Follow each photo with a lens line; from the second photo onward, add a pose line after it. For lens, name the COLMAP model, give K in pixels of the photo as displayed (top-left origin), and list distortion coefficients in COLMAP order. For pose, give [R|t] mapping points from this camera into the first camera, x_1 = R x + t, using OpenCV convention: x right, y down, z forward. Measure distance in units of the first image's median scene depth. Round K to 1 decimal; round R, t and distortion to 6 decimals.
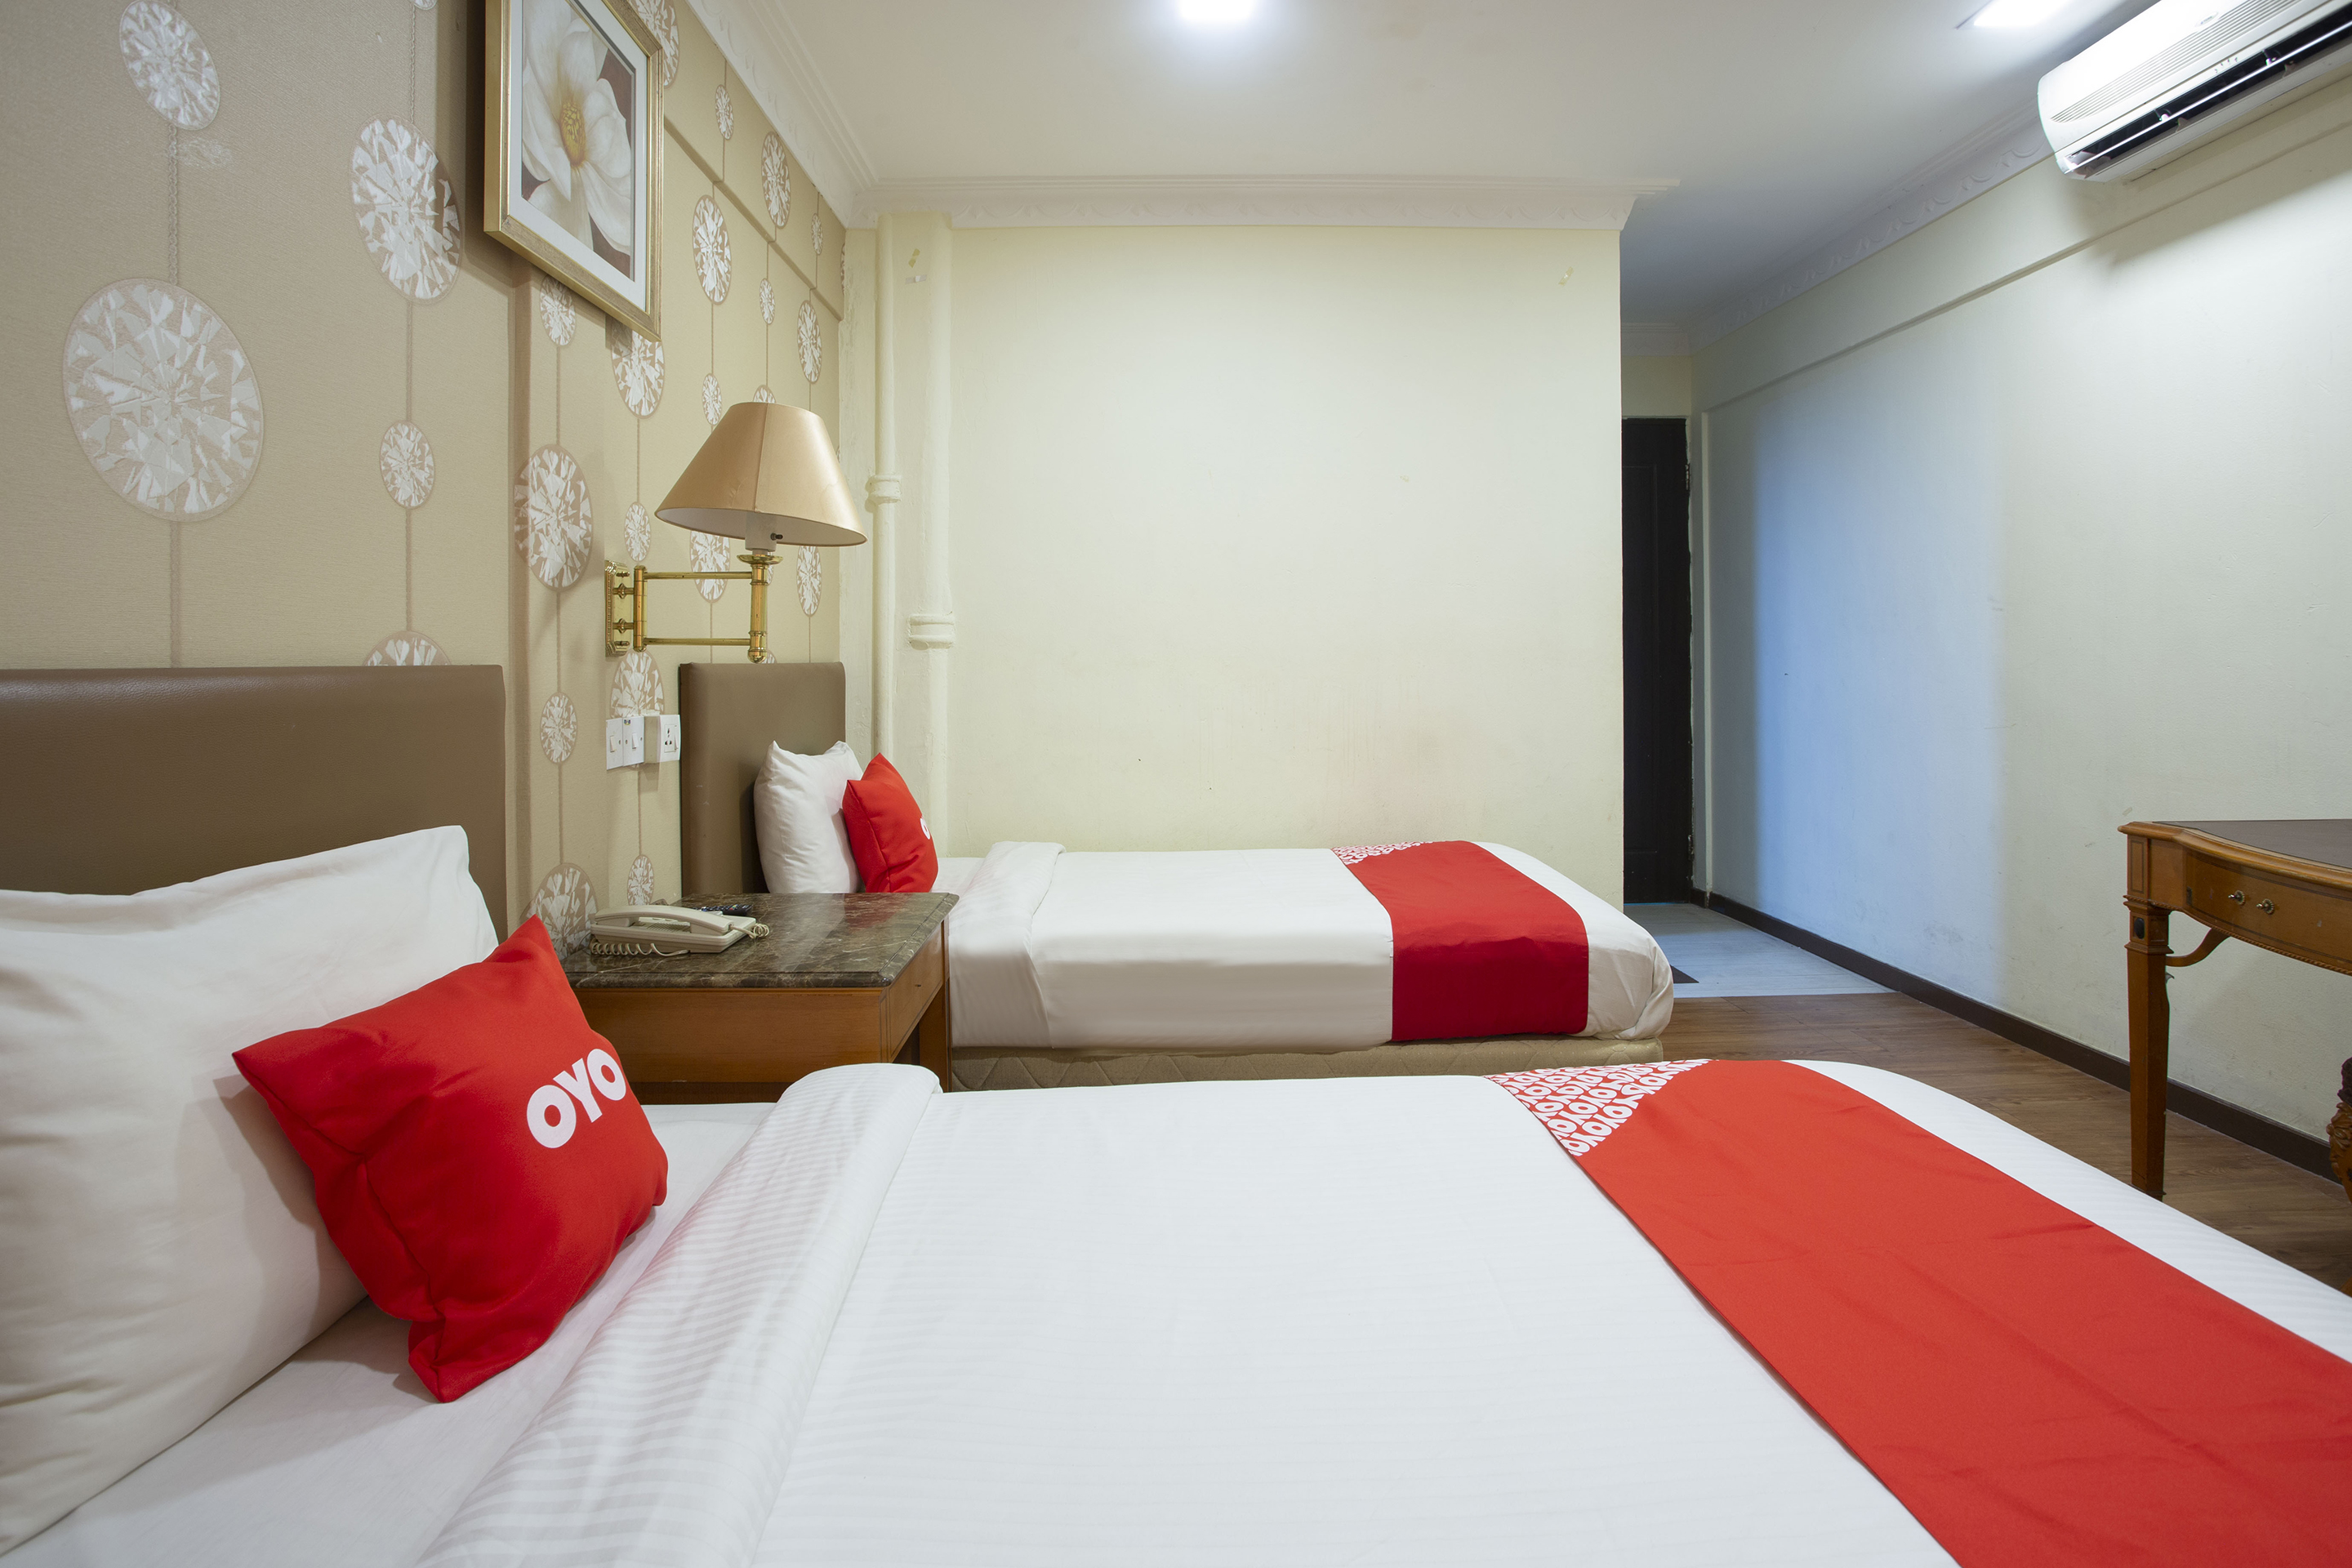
lens RADIAL K [[1200.4, 0, 1143.5], [0, 1200.4, 674.6], [0, 0, 1]] dist [-0.046489, 0.019230]
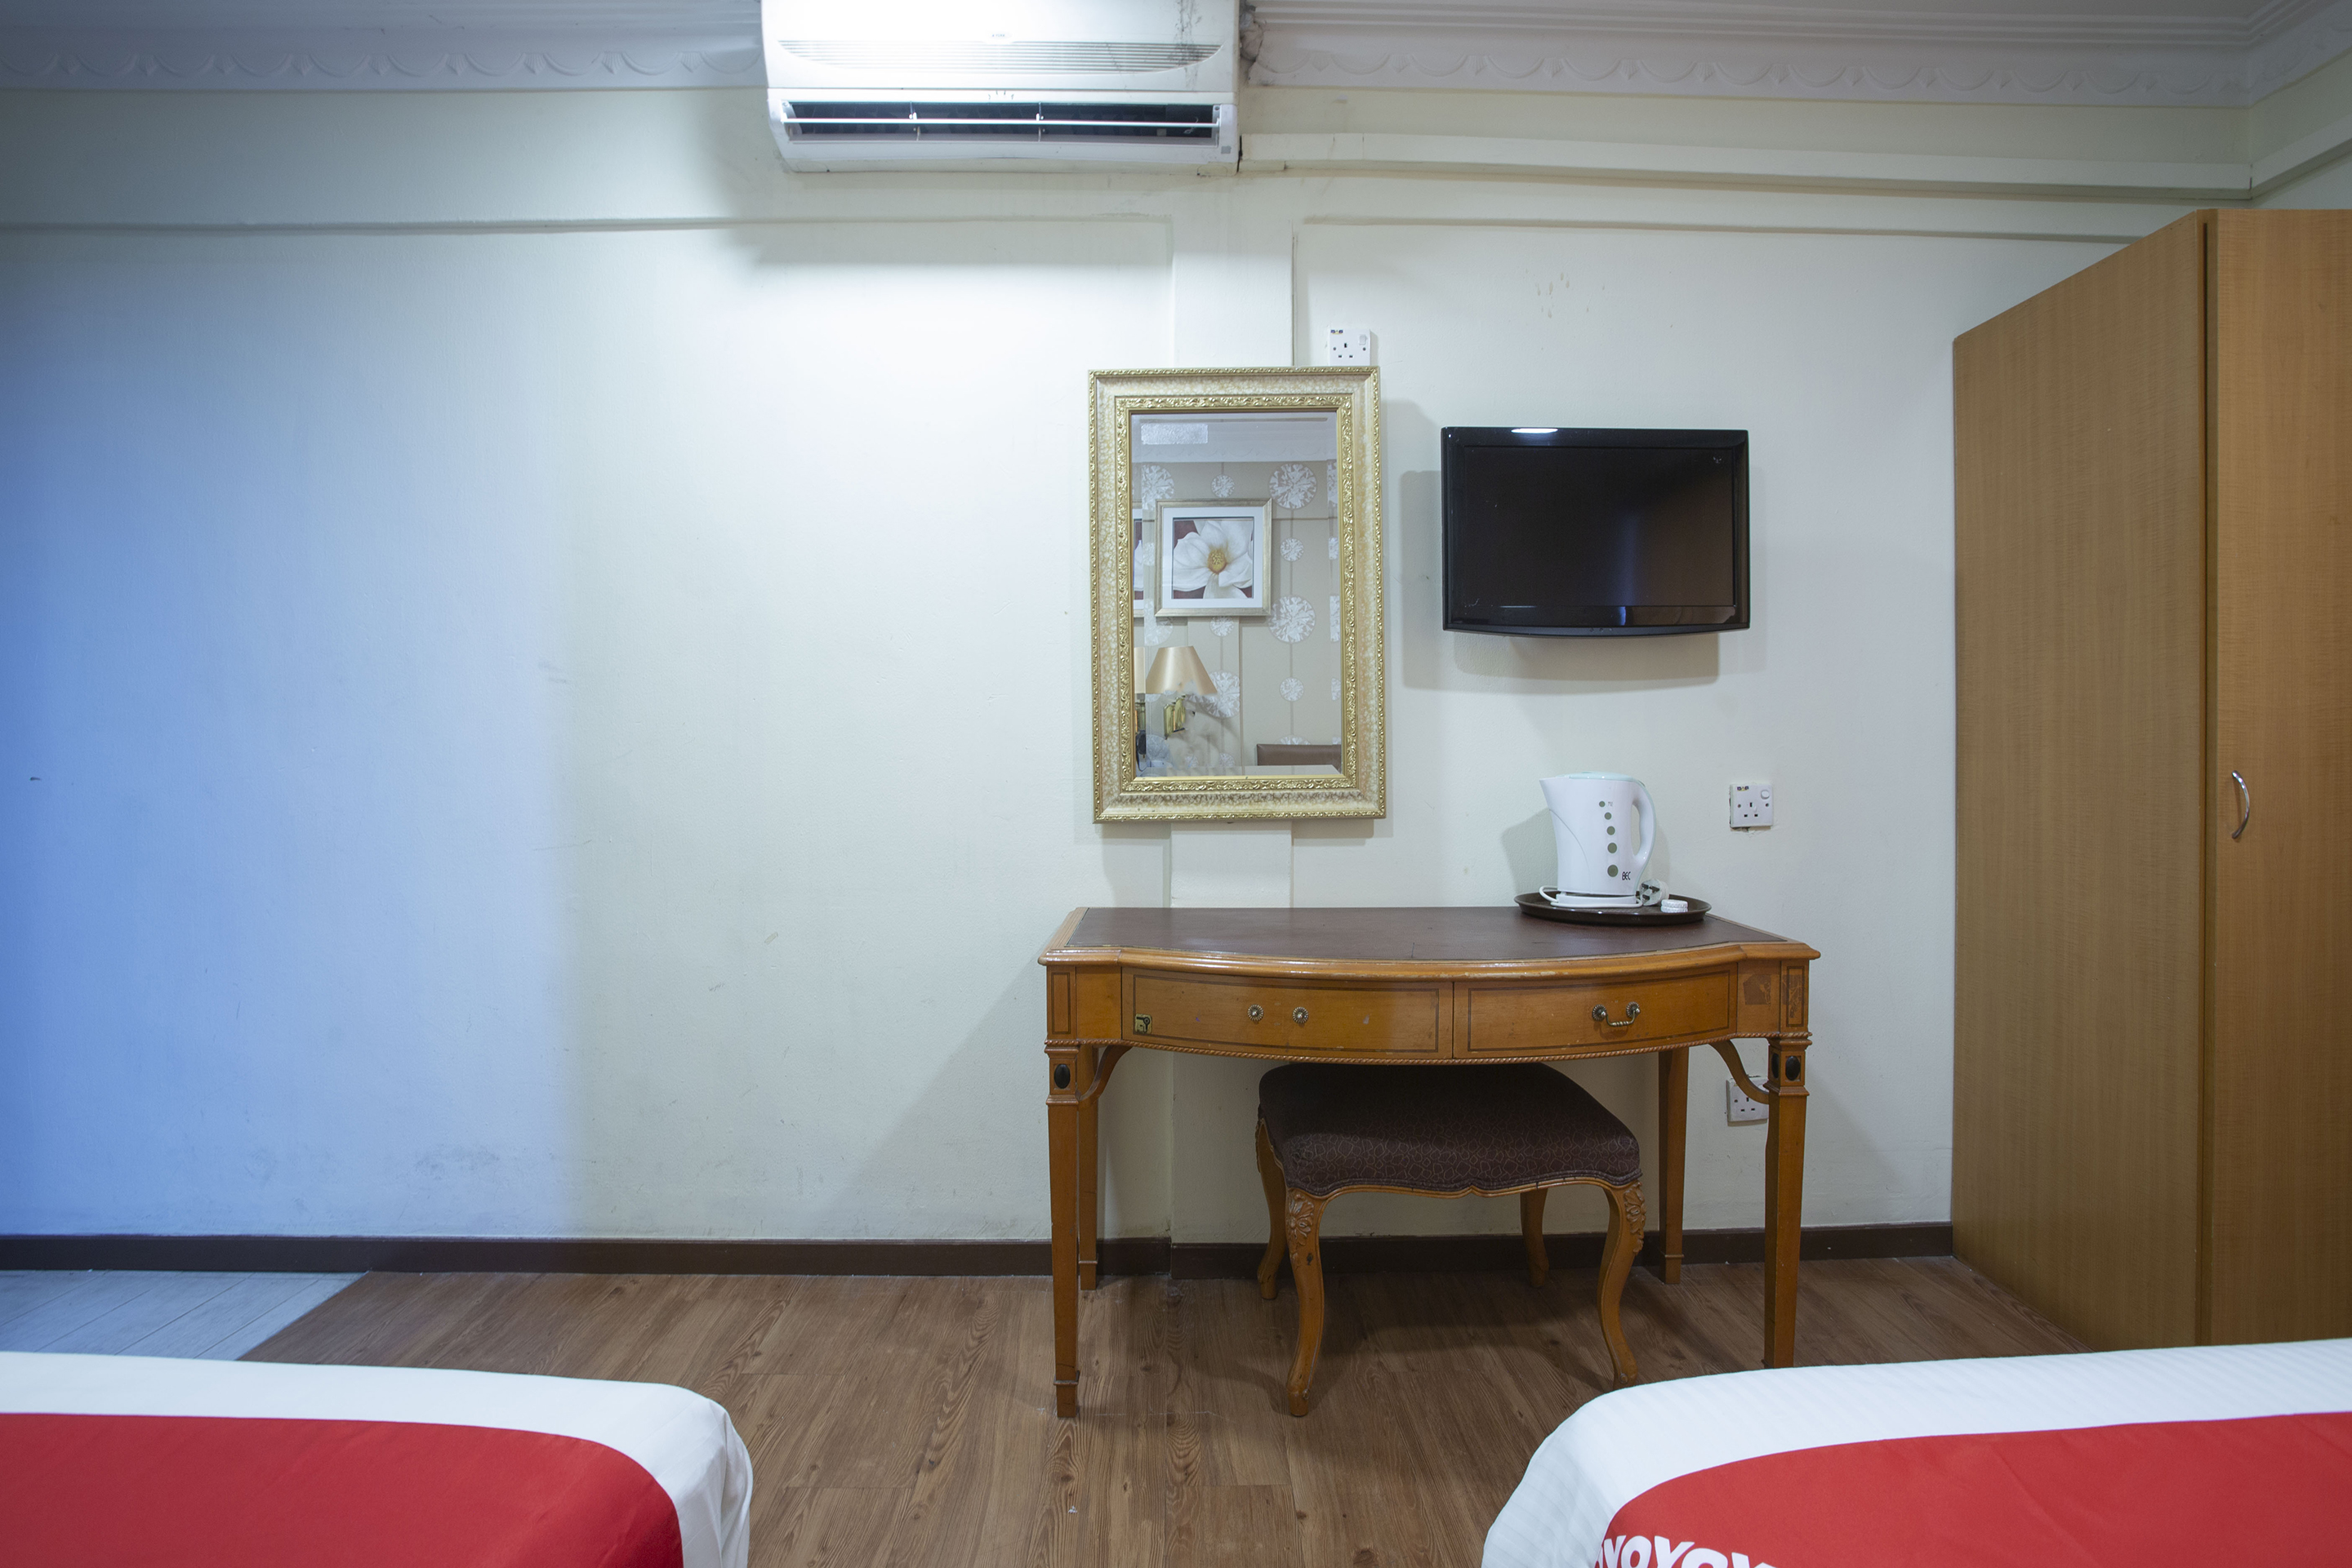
lens RADIAL K [[1200.4, 0, 1257.6], [0, 1200.4, 756.0], [0, 0, 1]] dist [-0.046489, 0.019230]
pose [[-0.016669, -0.006421, 0.999840, 0.002200], [0.011665, 0.999910, 0.006616, -0.011701], [-0.999793, 0.011773, -0.016592, 0.702813]]
